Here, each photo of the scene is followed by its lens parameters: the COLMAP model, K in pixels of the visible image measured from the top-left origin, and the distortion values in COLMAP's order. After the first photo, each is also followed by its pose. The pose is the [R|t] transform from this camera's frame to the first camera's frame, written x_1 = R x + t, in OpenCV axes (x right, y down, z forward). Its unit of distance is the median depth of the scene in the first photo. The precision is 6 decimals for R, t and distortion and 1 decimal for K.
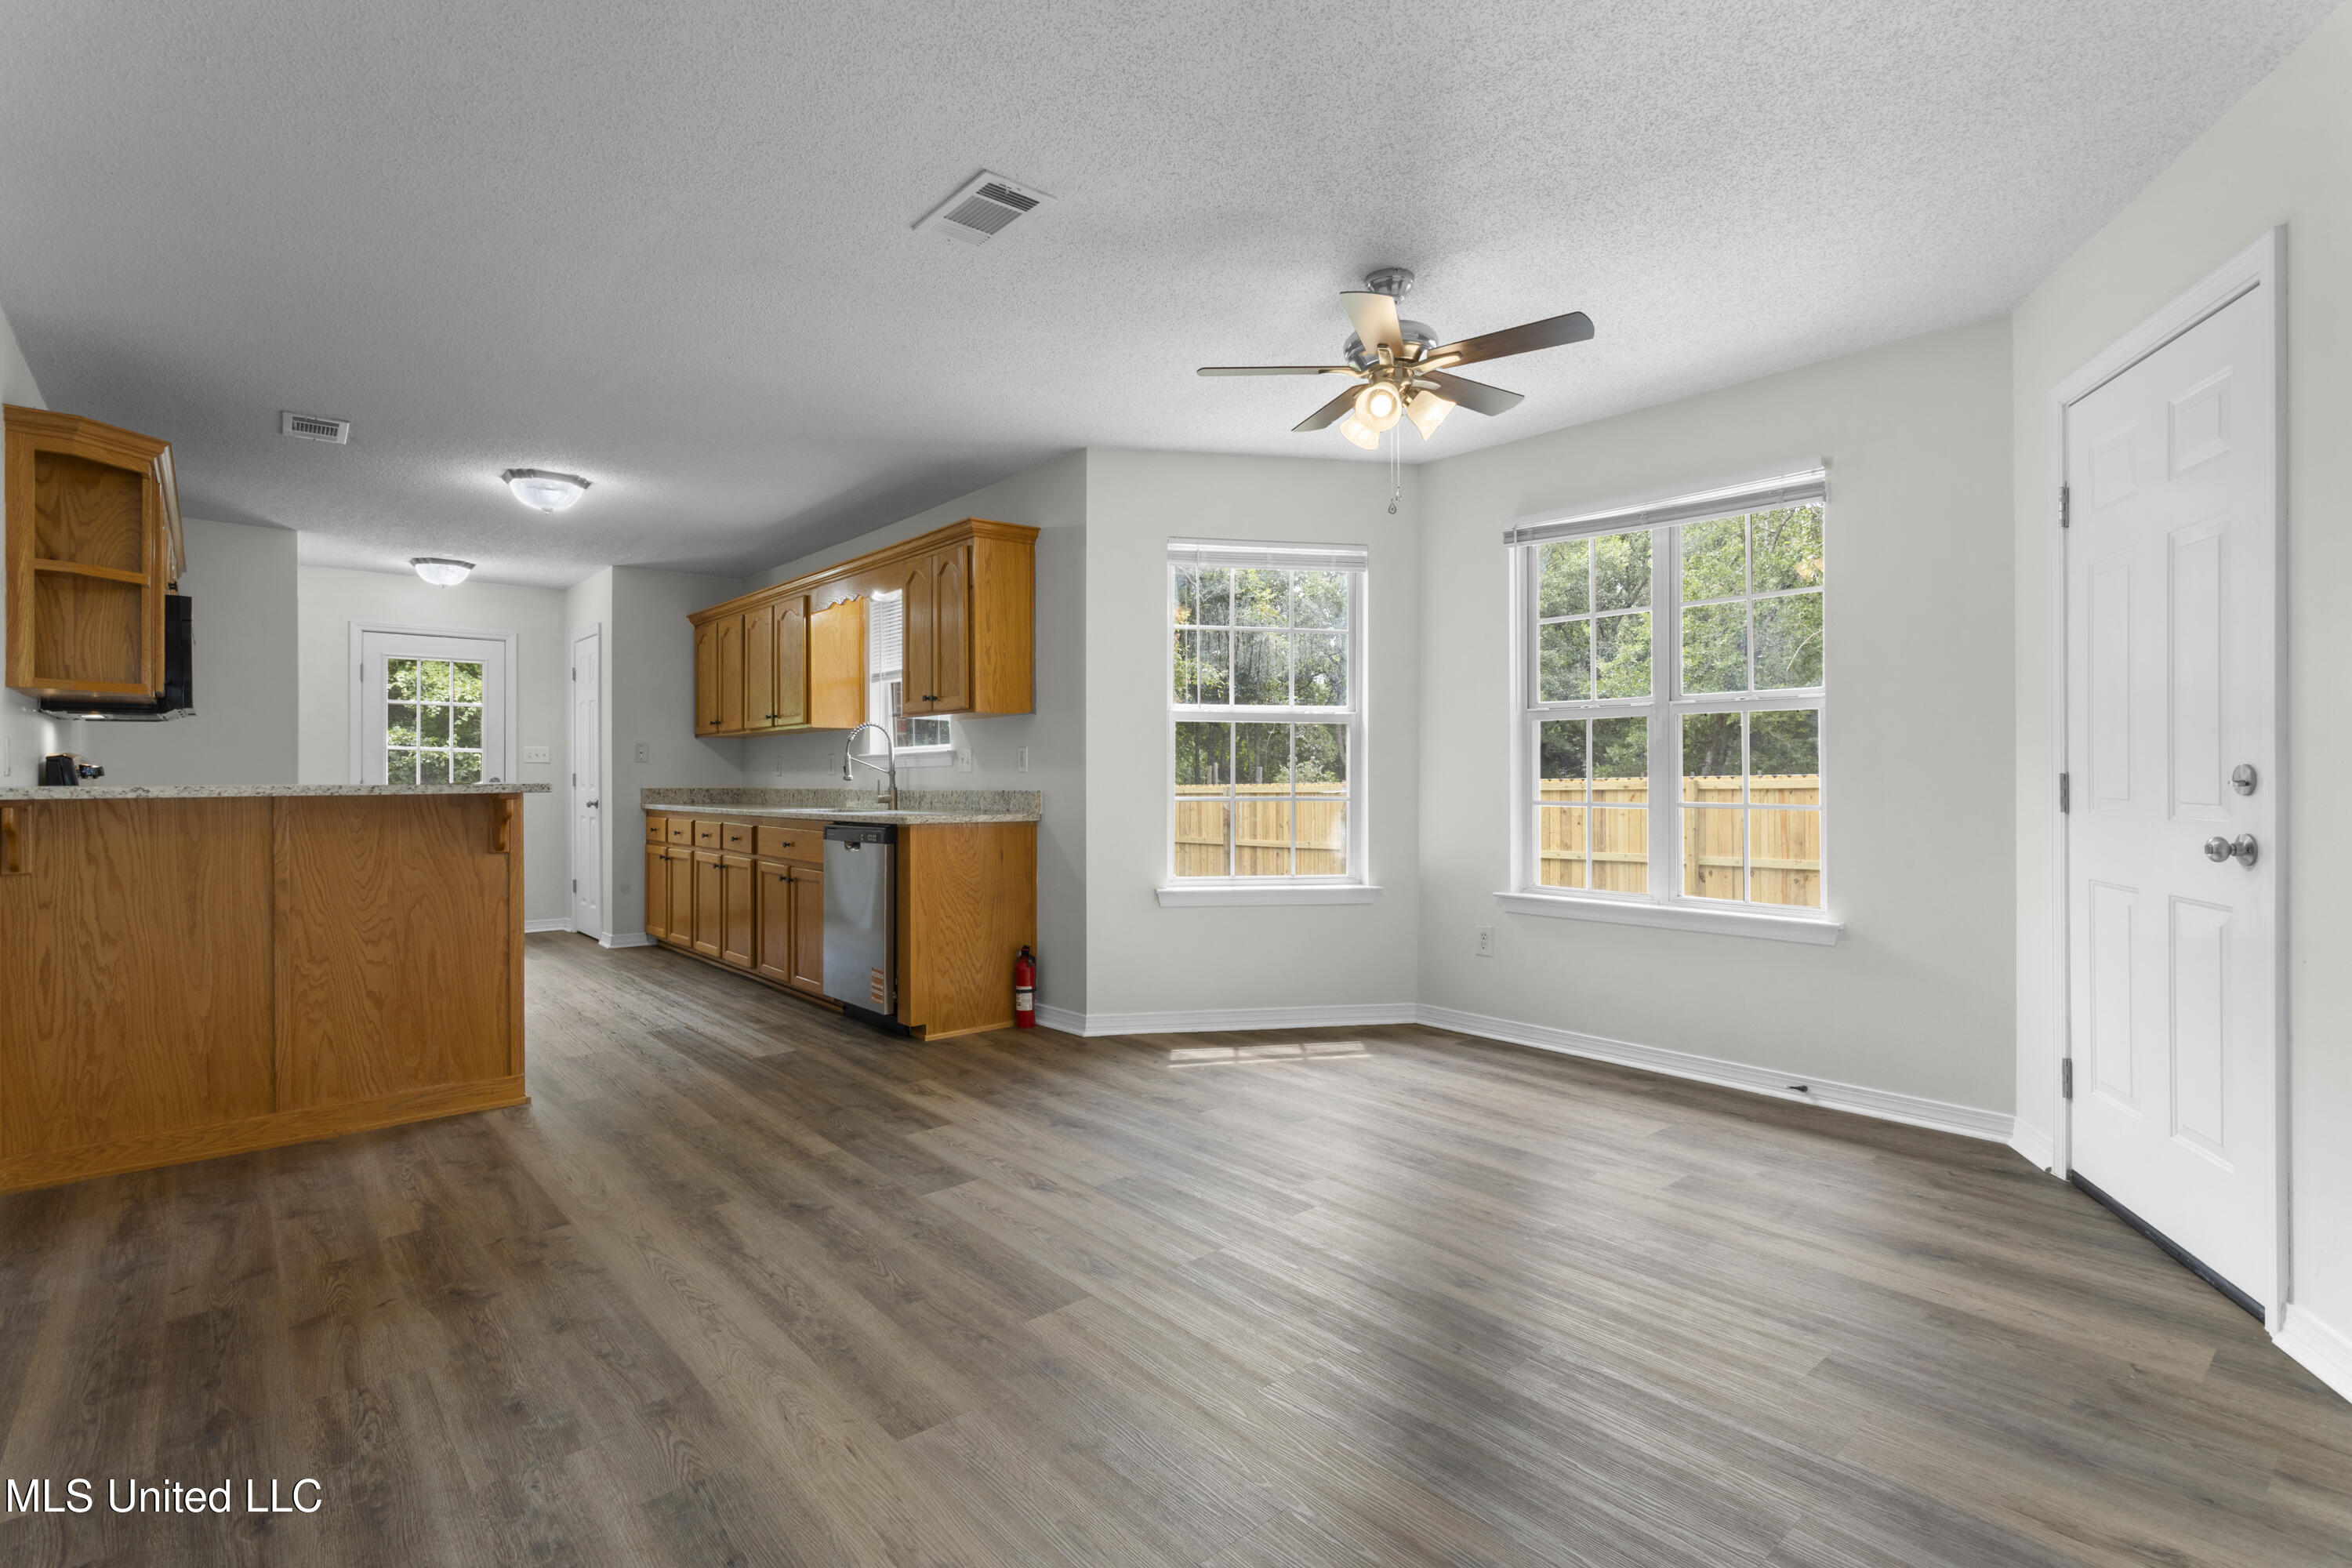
lens RADIAL K [[1113.5, 0, 1175.7], [0, 1113.5, 770.7], [0, 0, 1]] dist [-0.000455, 0.001417]
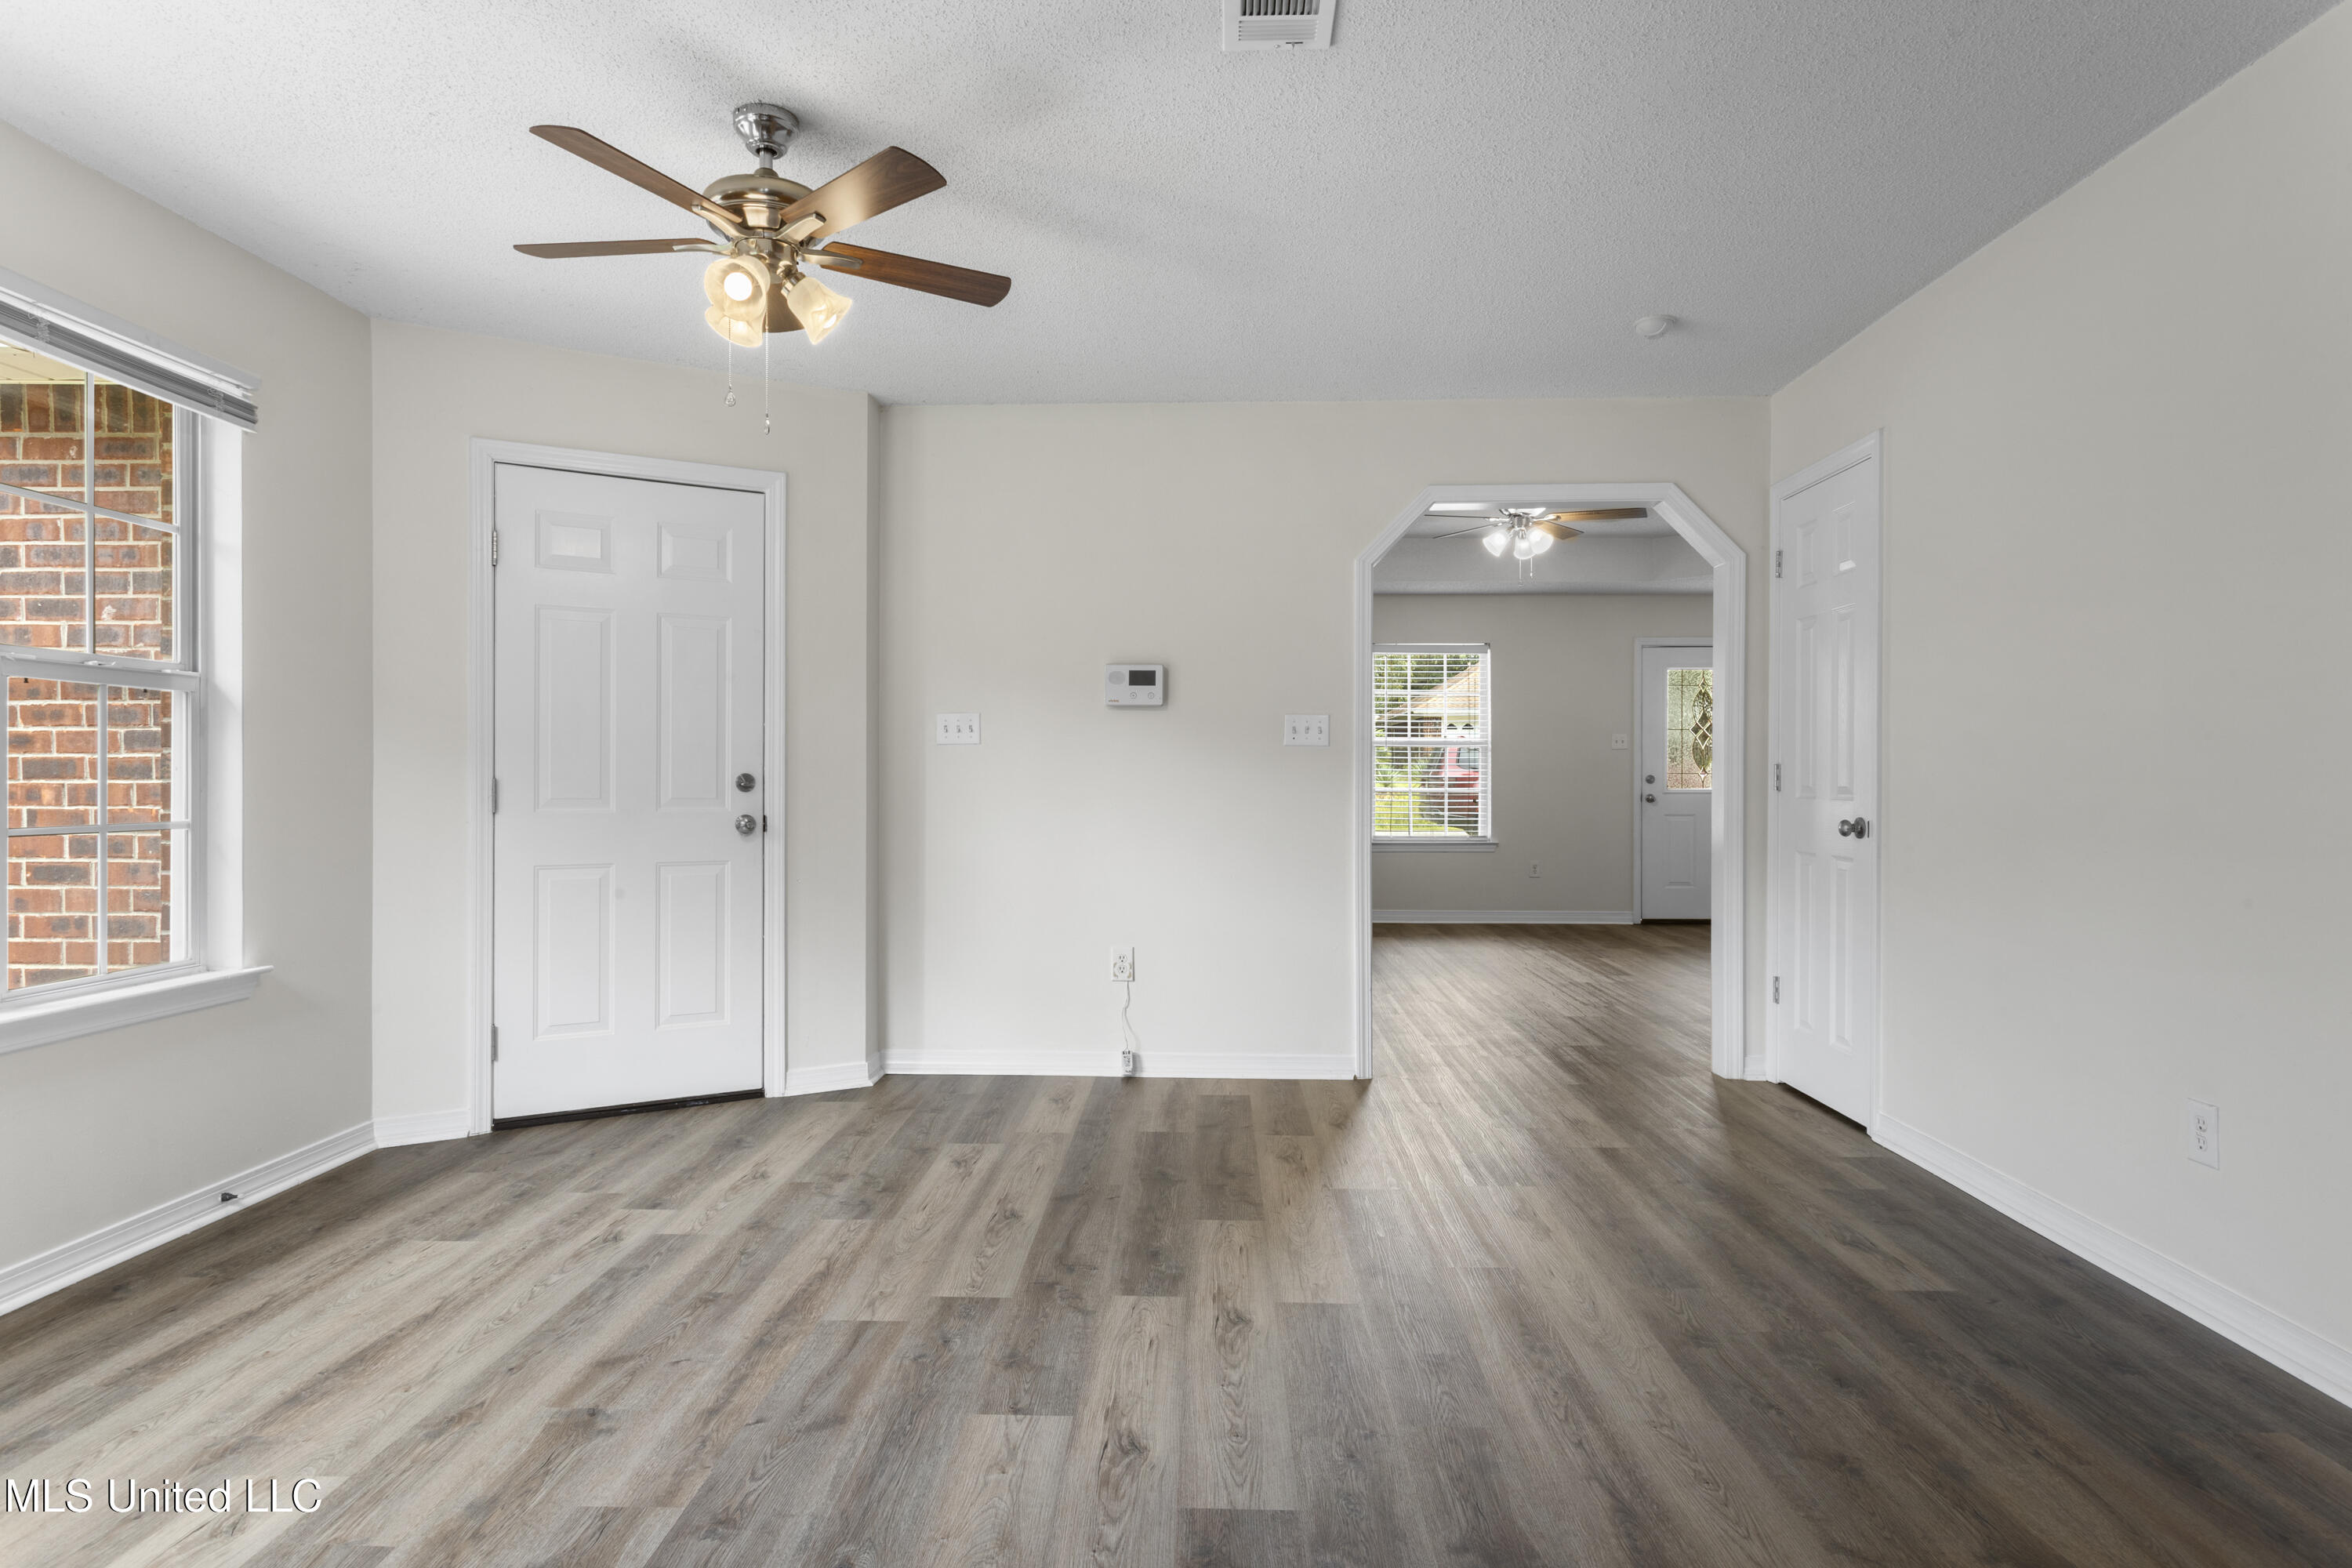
lens RADIAL K [[1267.5, 0, 1168.6], [0, 1267.5, 785.9], [0, 0, 1]] dist [0.001874, 0.000315]
pose [[-0.732013, -0.002053, 0.681287, -0.498586], [0.000672, 0.999993, 0.003735, 0.004879], [-0.681290, 0.003192, -0.732007, 1.217758]]
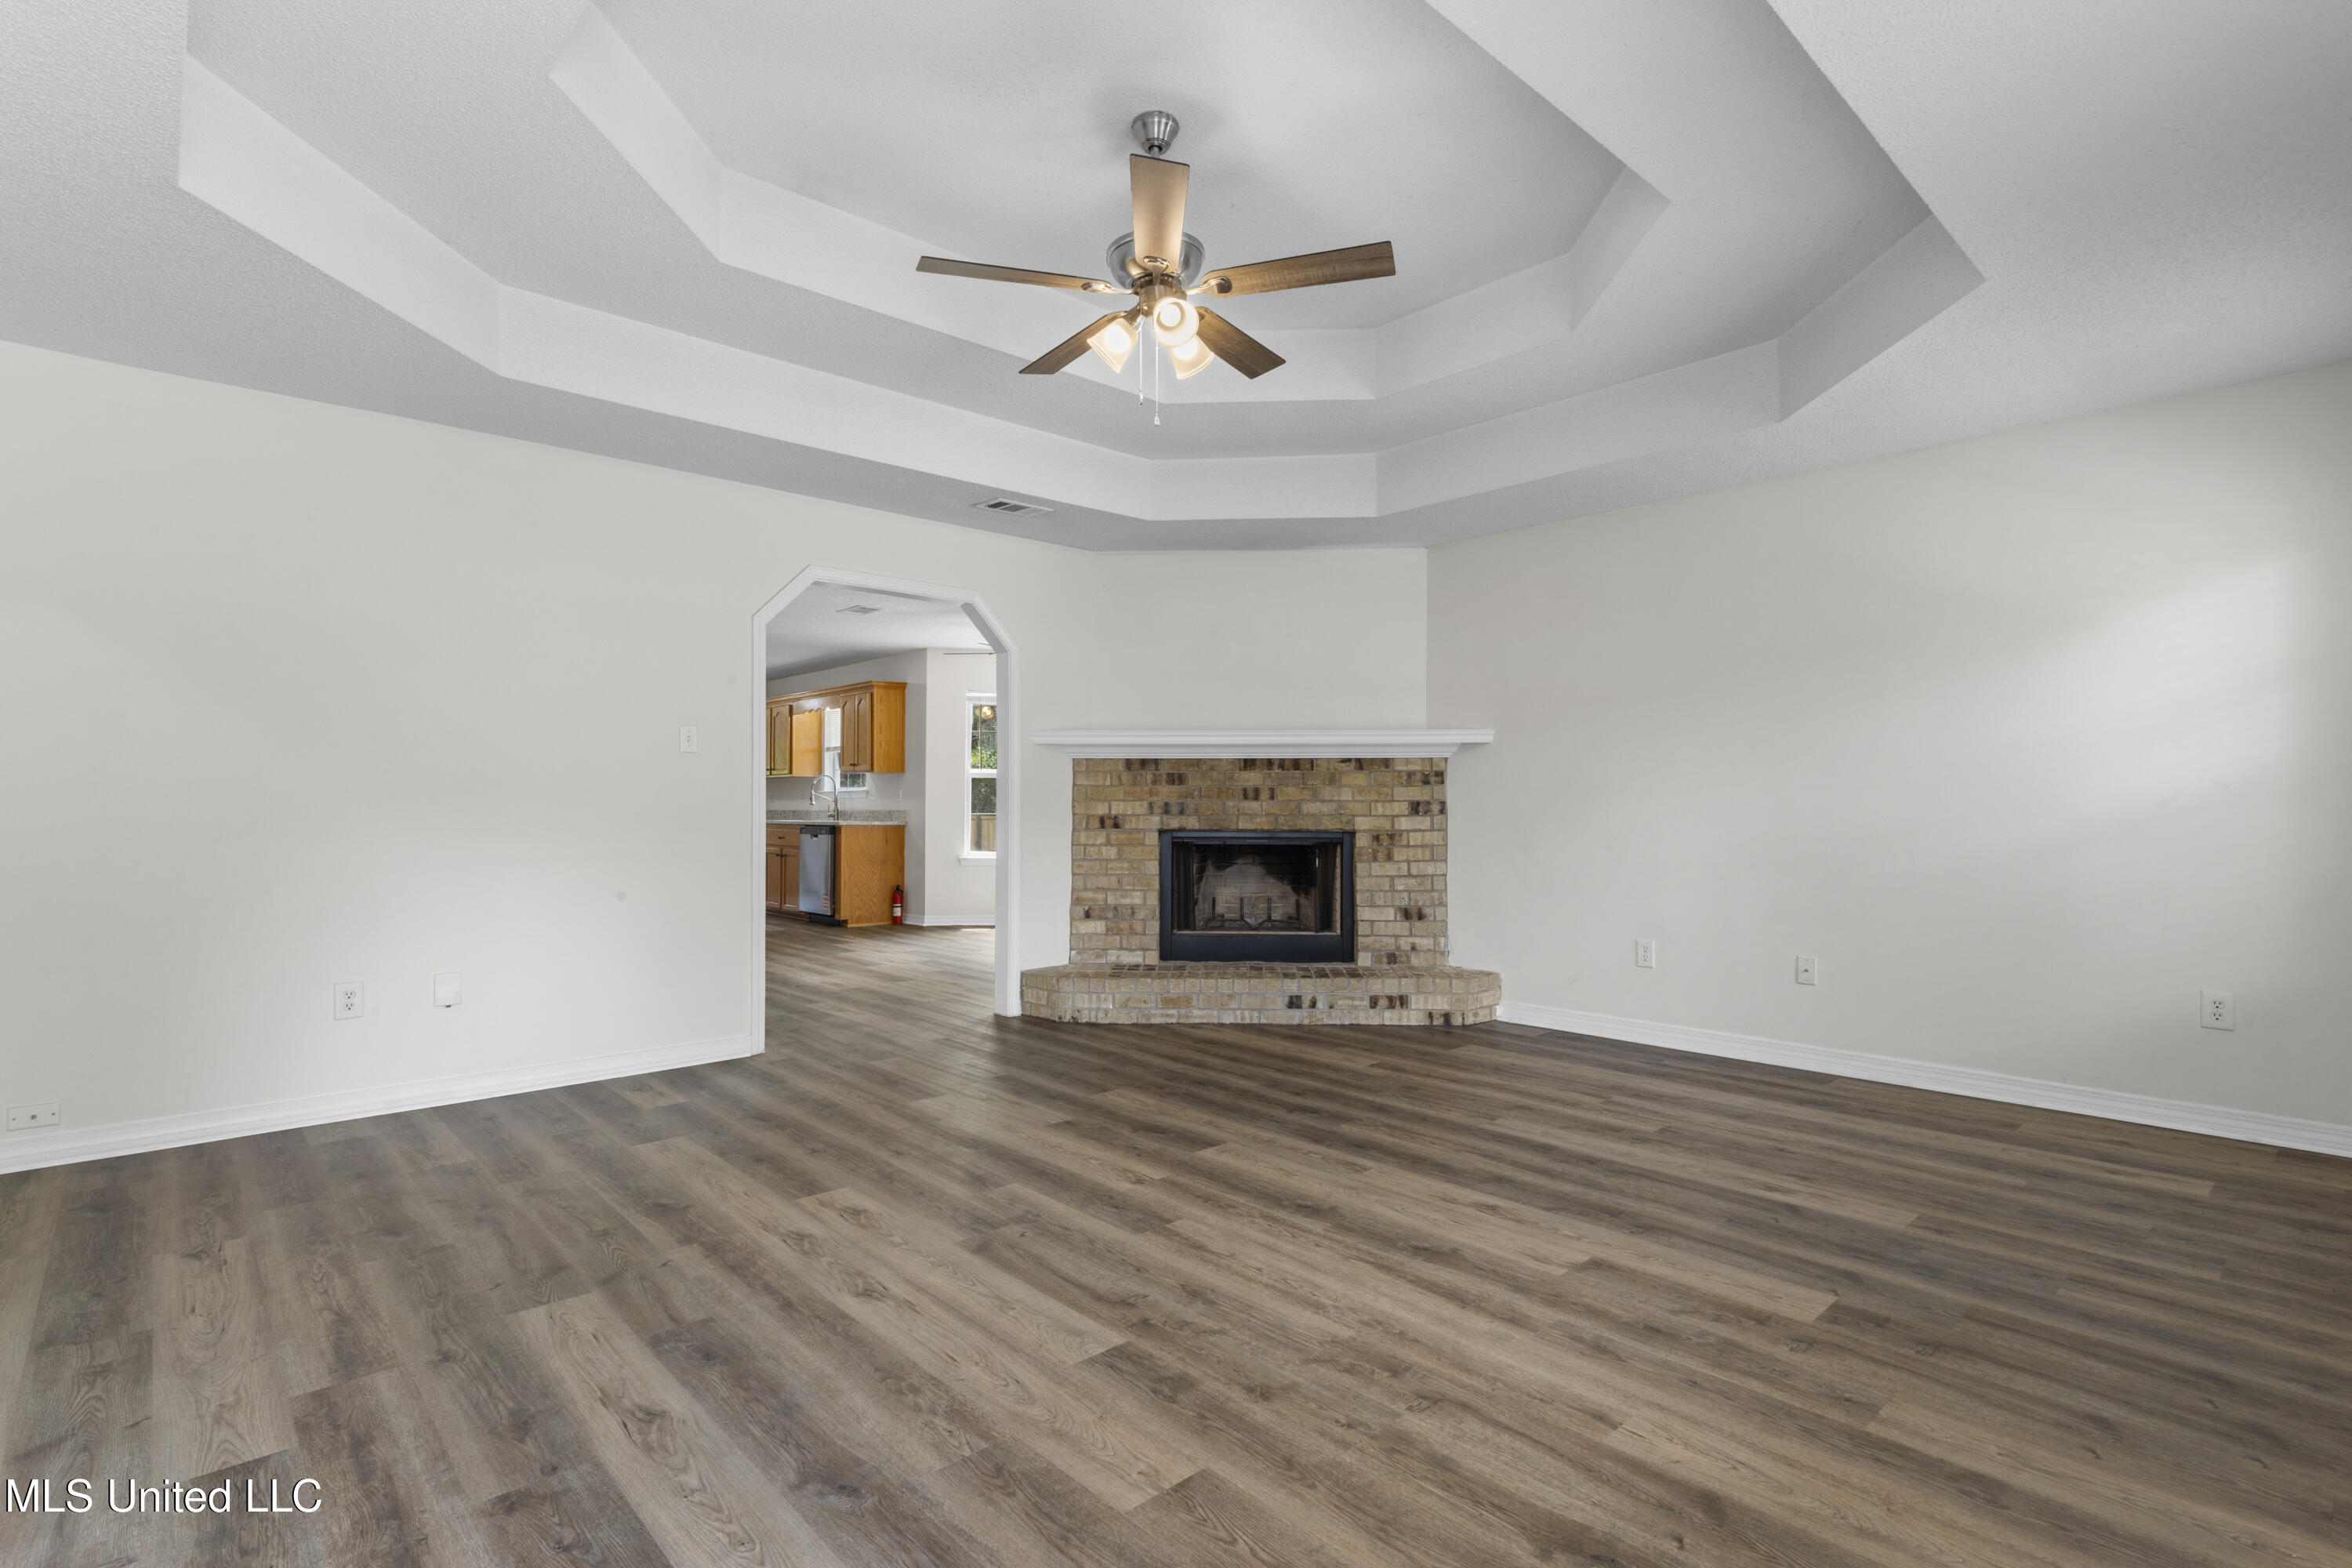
lens RADIAL K [[1113.5, 0, 1175.7], [0, 1113.5, 770.7], [0, 0, 1]] dist [-0.000455, 0.001417]
pose [[0.999565, 0.003875, 0.029241, 0.425285], [-0.003093, 0.999637, -0.026762, -0.001890], [-0.029334, 0.026660, 0.999214, -1.446602]]
